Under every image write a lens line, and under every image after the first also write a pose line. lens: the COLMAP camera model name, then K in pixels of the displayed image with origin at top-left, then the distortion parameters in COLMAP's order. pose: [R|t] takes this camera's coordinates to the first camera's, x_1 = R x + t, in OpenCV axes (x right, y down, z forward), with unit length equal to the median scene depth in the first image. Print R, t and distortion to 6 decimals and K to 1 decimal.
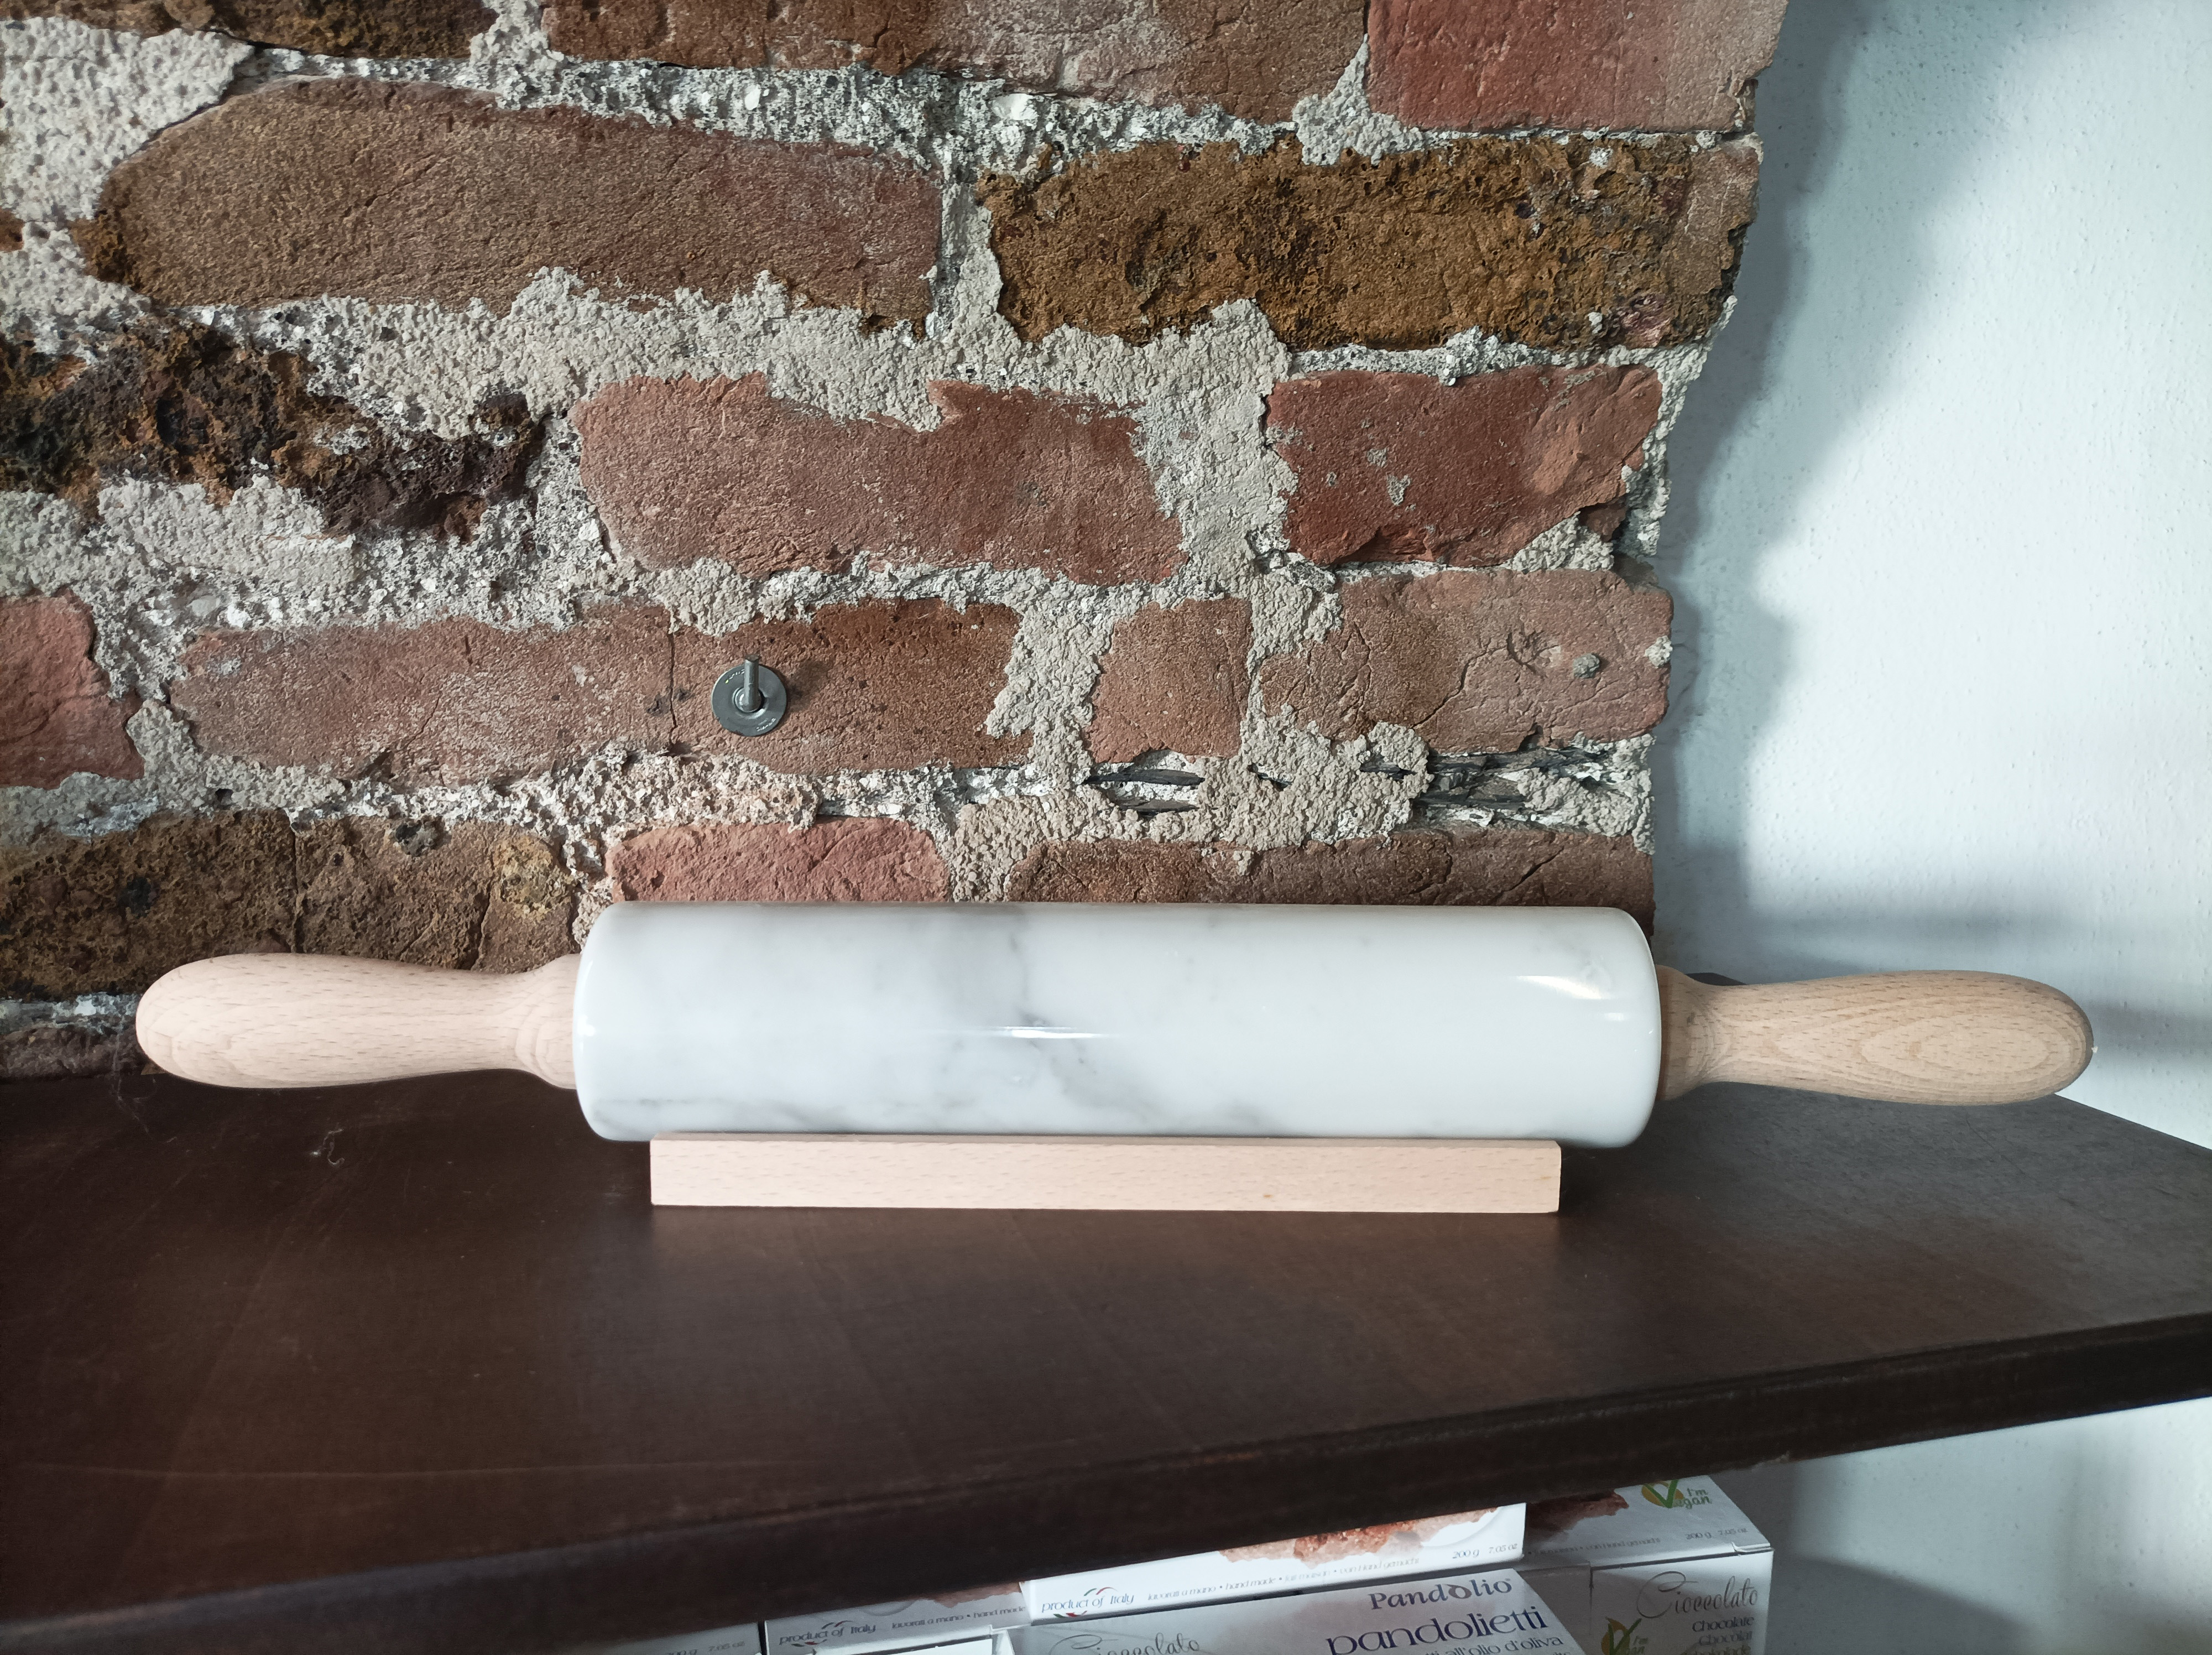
lens RADIAL K [[1668.4, 0, 1107.0], [0, 1668.4, 821.4], [0, 0, 1]] dist [0.016466, -0.011740]
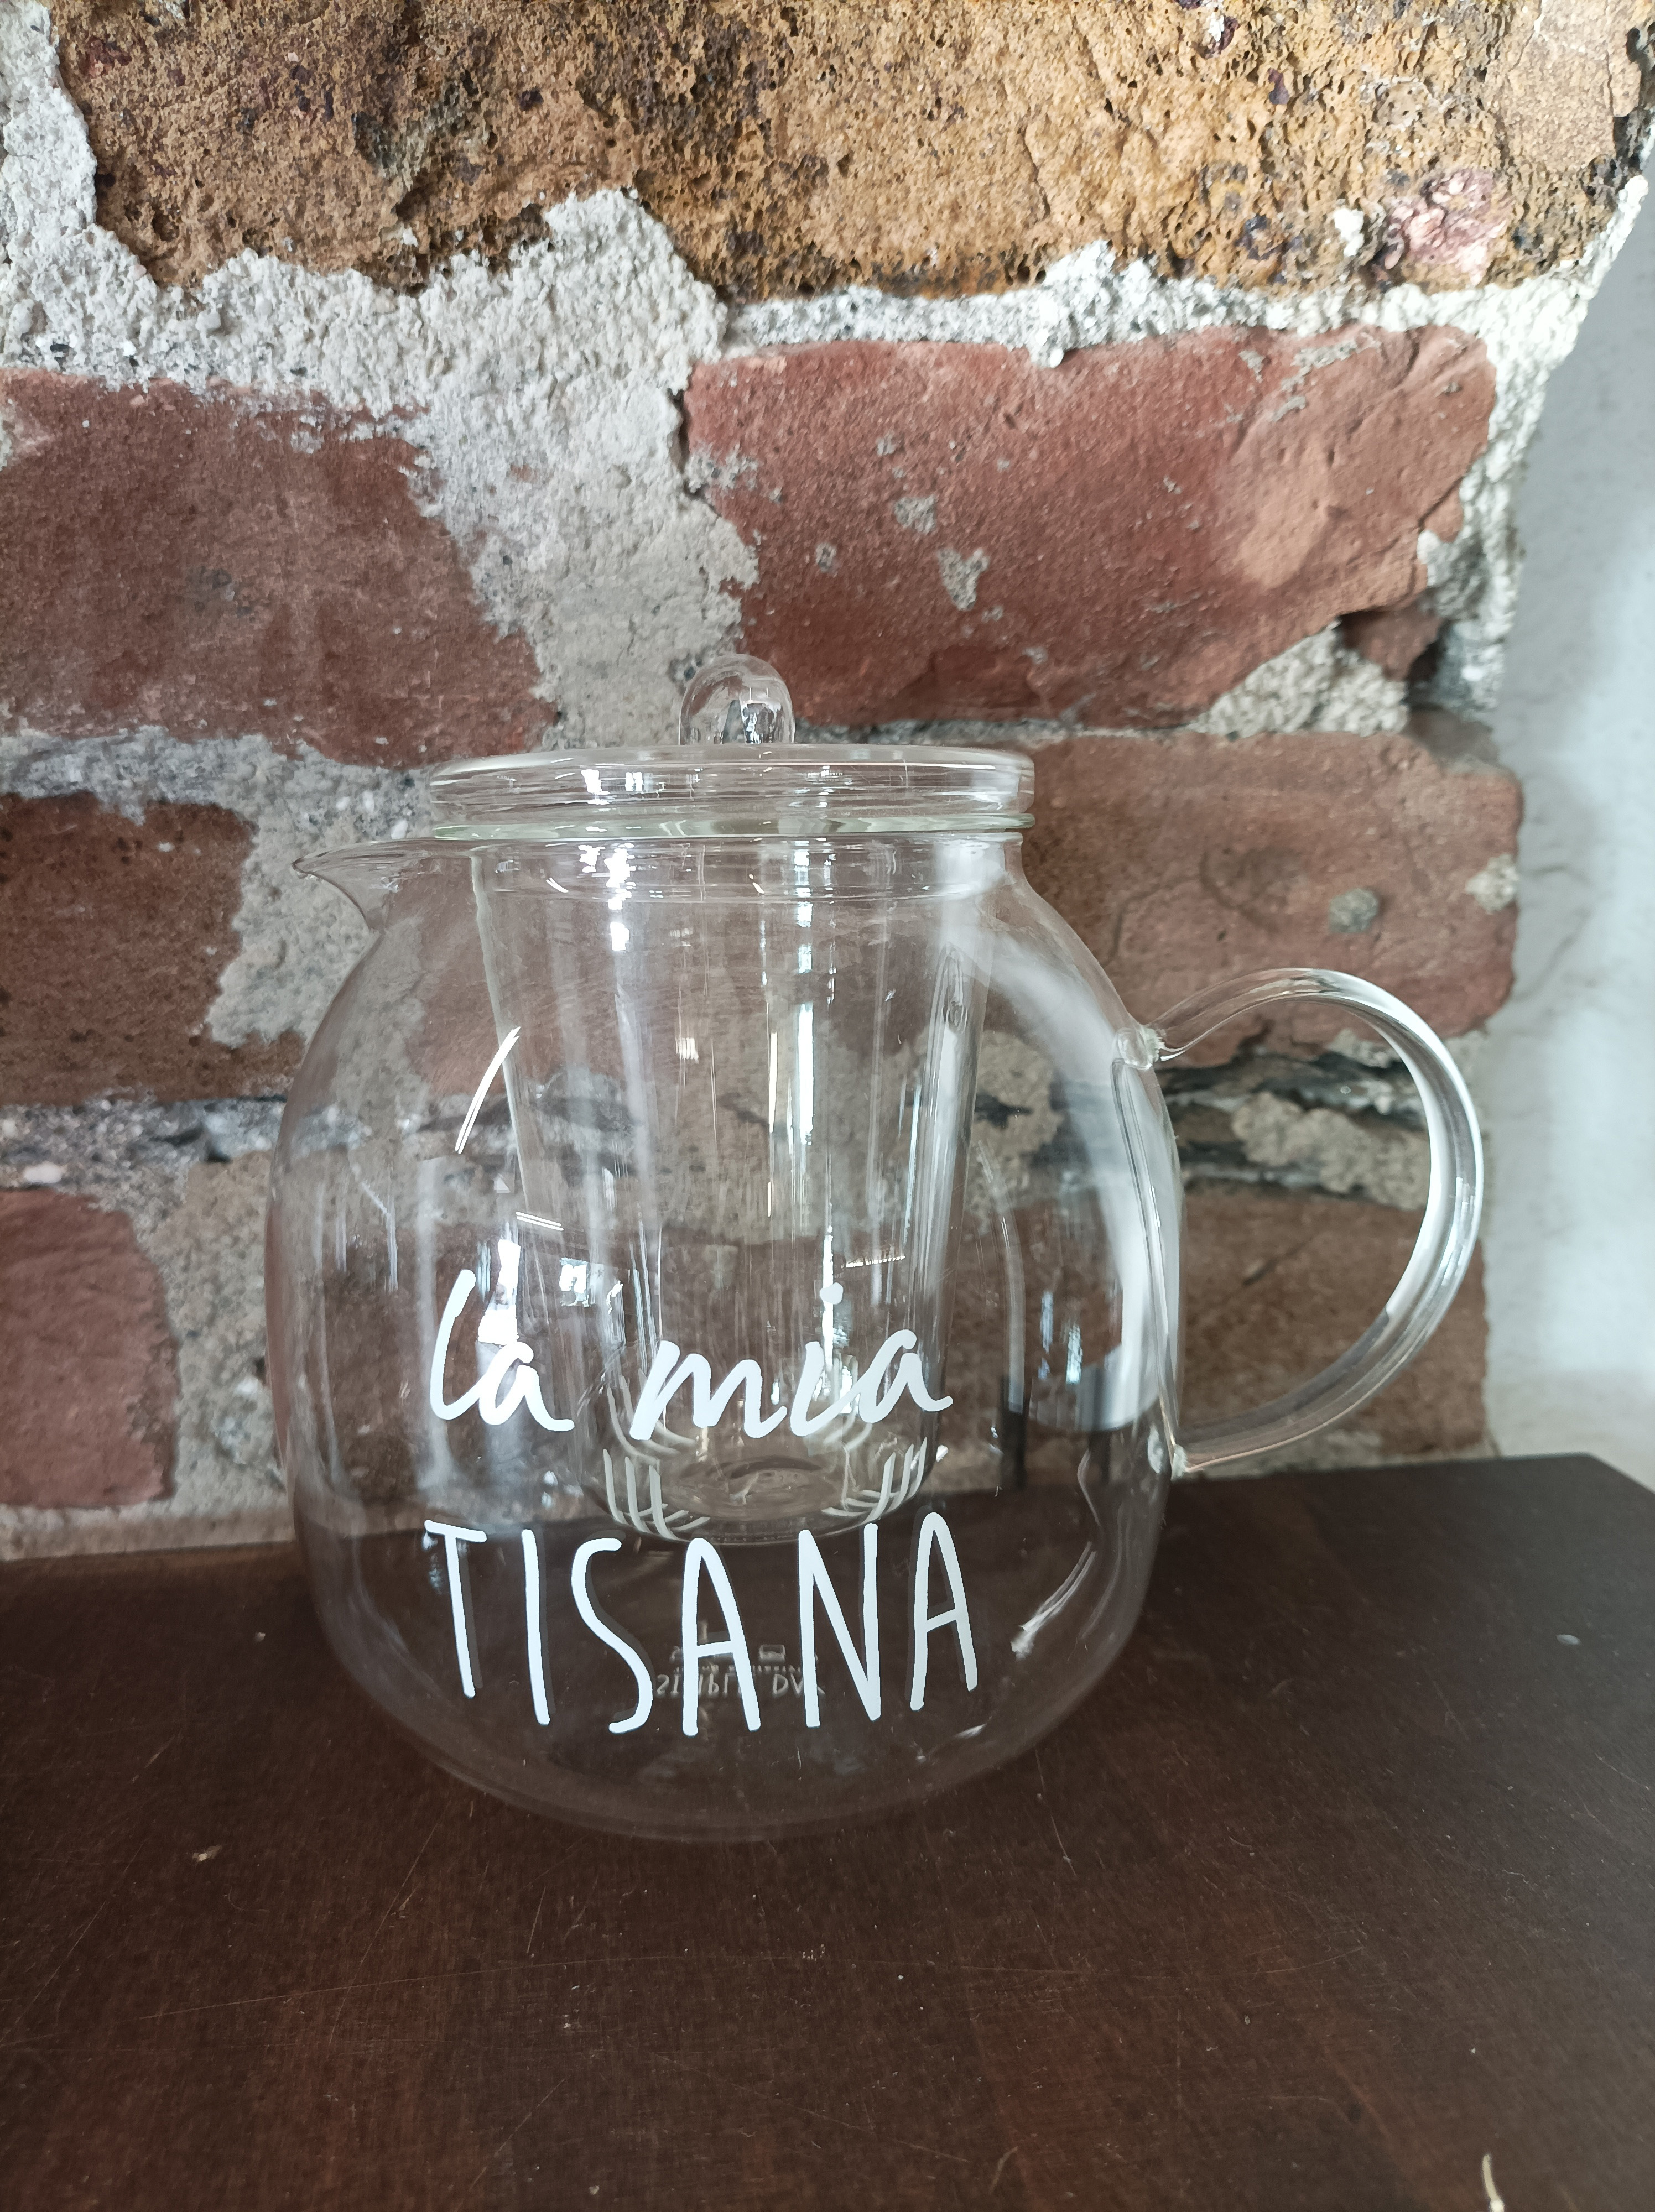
lens RADIAL K [[1709.9, 0, 826.8], [0, 1709.9, 1108.9], [0, 0, 1]] dist [-0.011023, -0.000780]
pose [[0.992915, 0.010439, -0.118369, 0.221843], [-0.005667, 0.999160, 0.040577, -0.060414], [0.118693, -0.039618, 0.992140, 0.514994]]
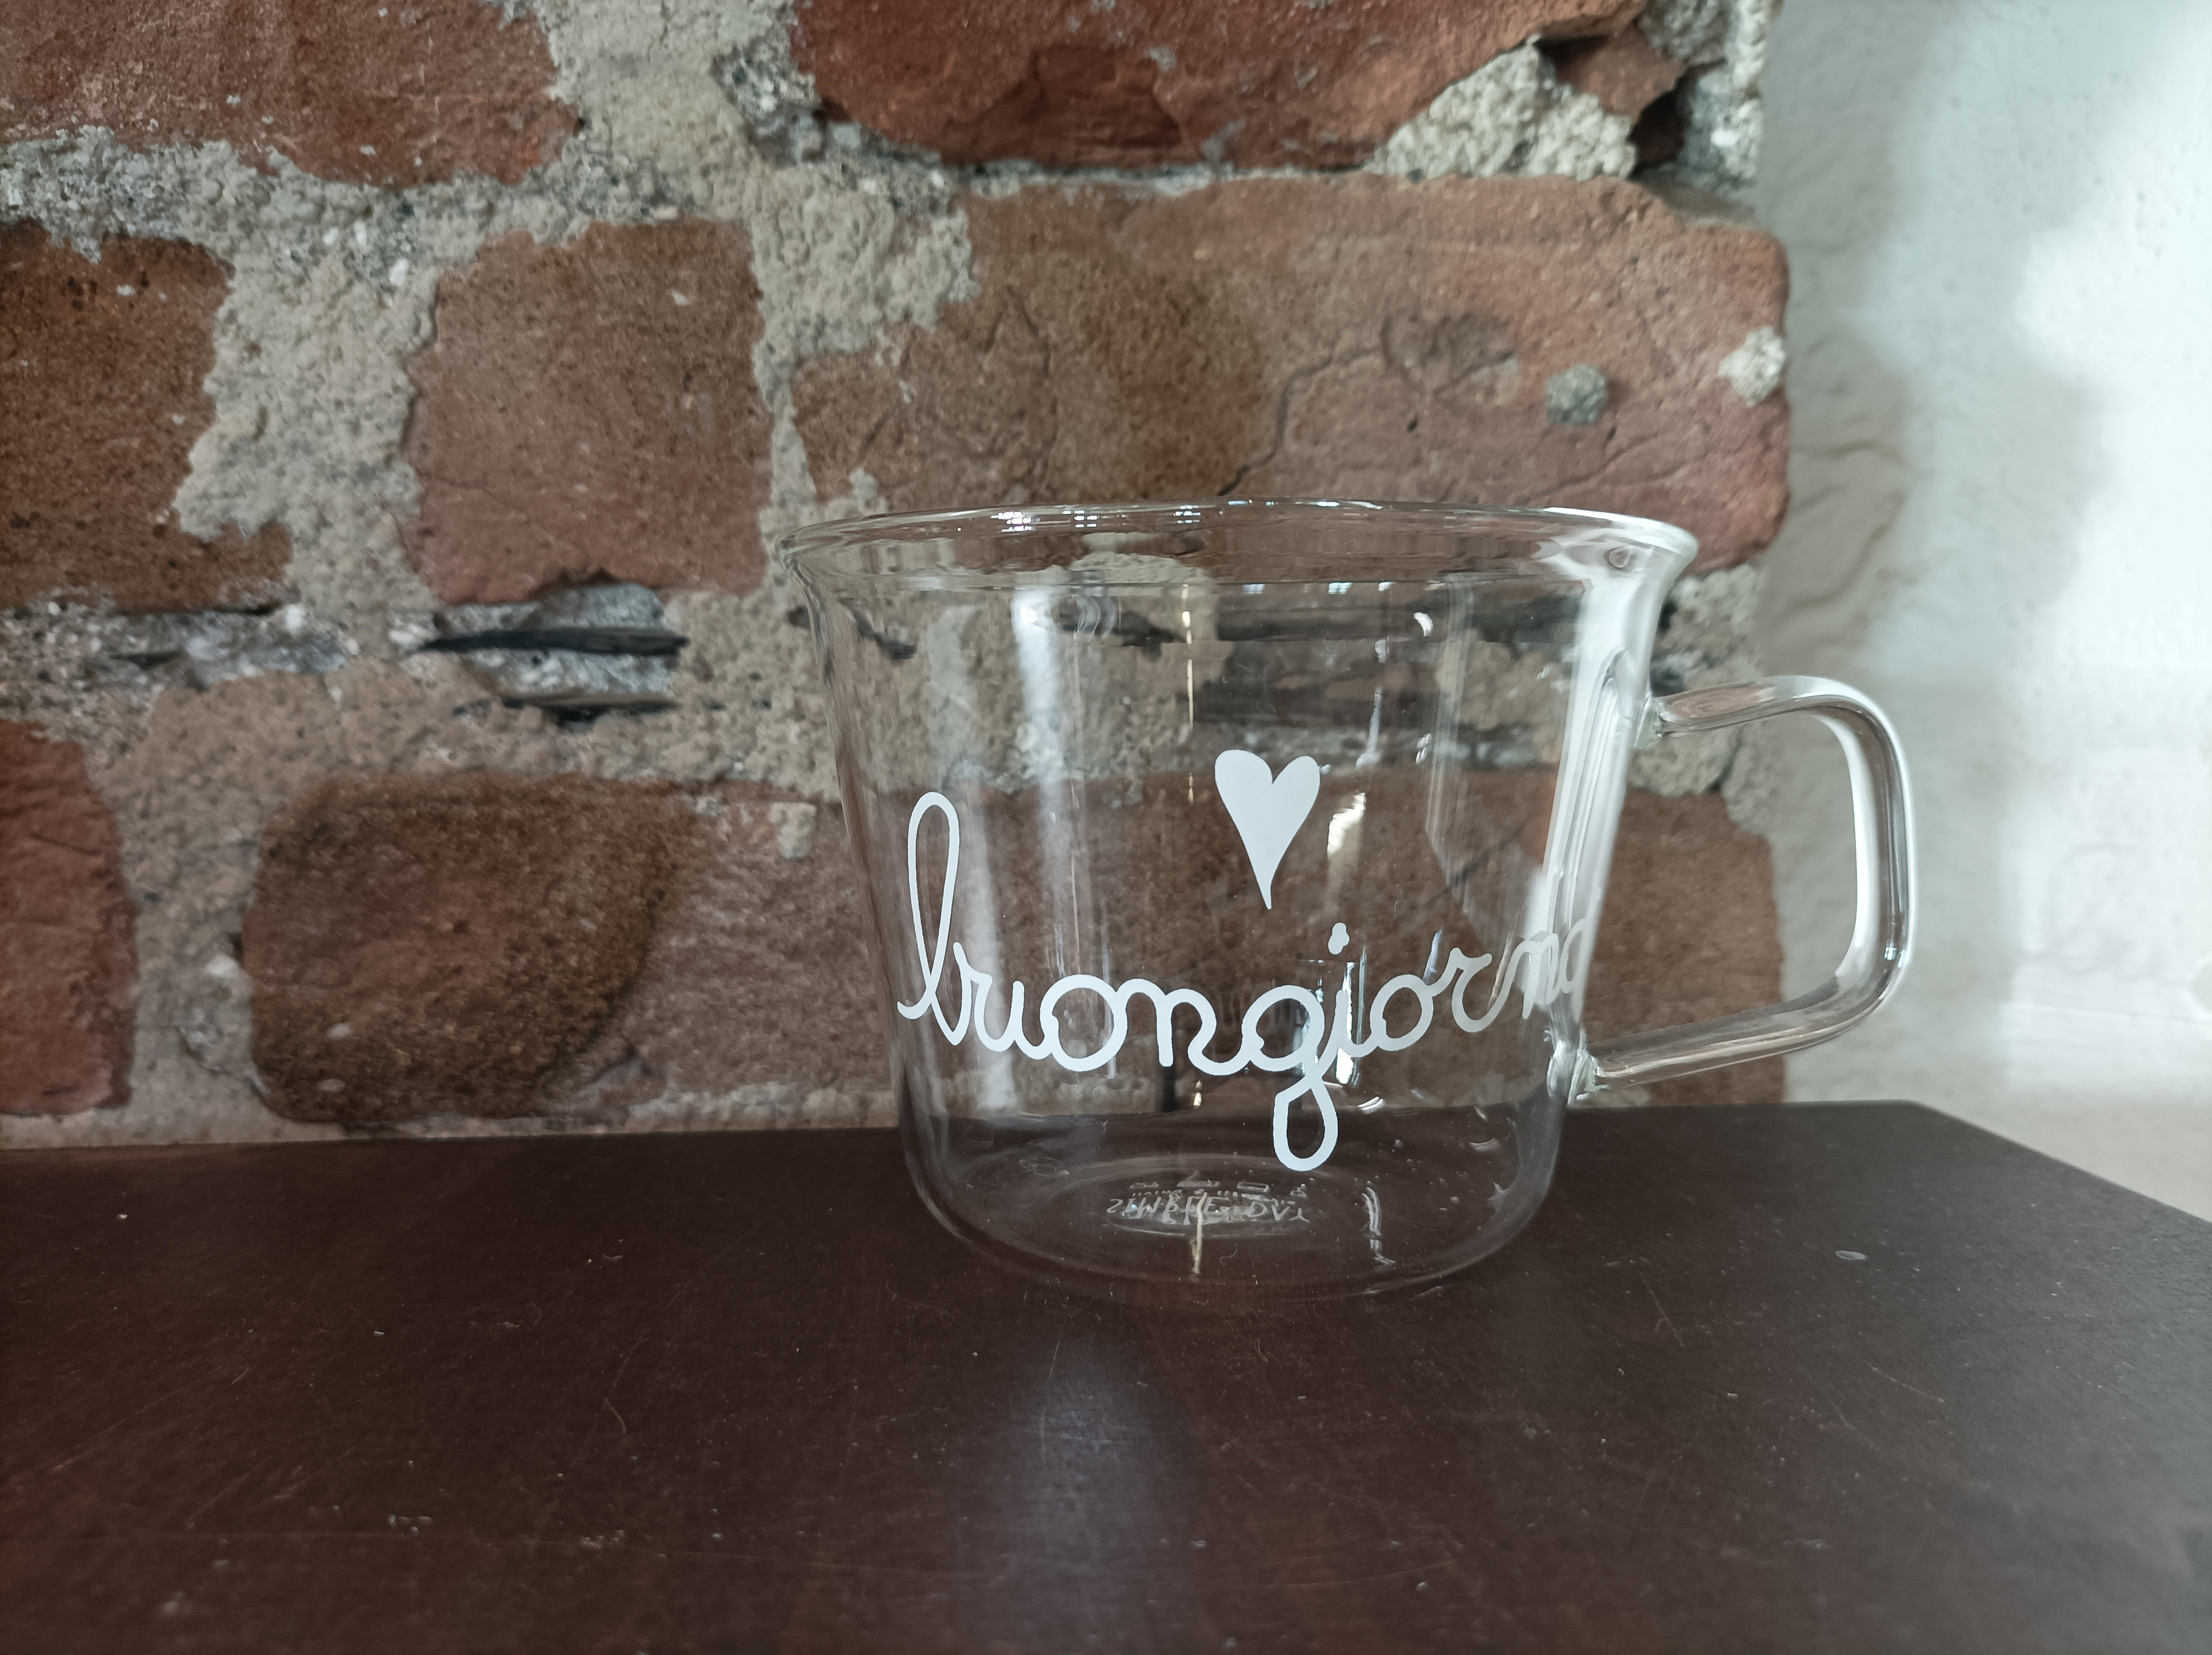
lens RADIAL K [[1720.8, 0, 1104.3], [0, 1720.8, 818.5], [0, 0, 1]] dist [-0.015816, -0.000318]
pose [[0.983388, 0.001151, -0.181514, 0.299100], [-0.013838, 0.997545, -0.068645, 0.062955], [0.180990, 0.070017, 0.980989, 0.654362]]
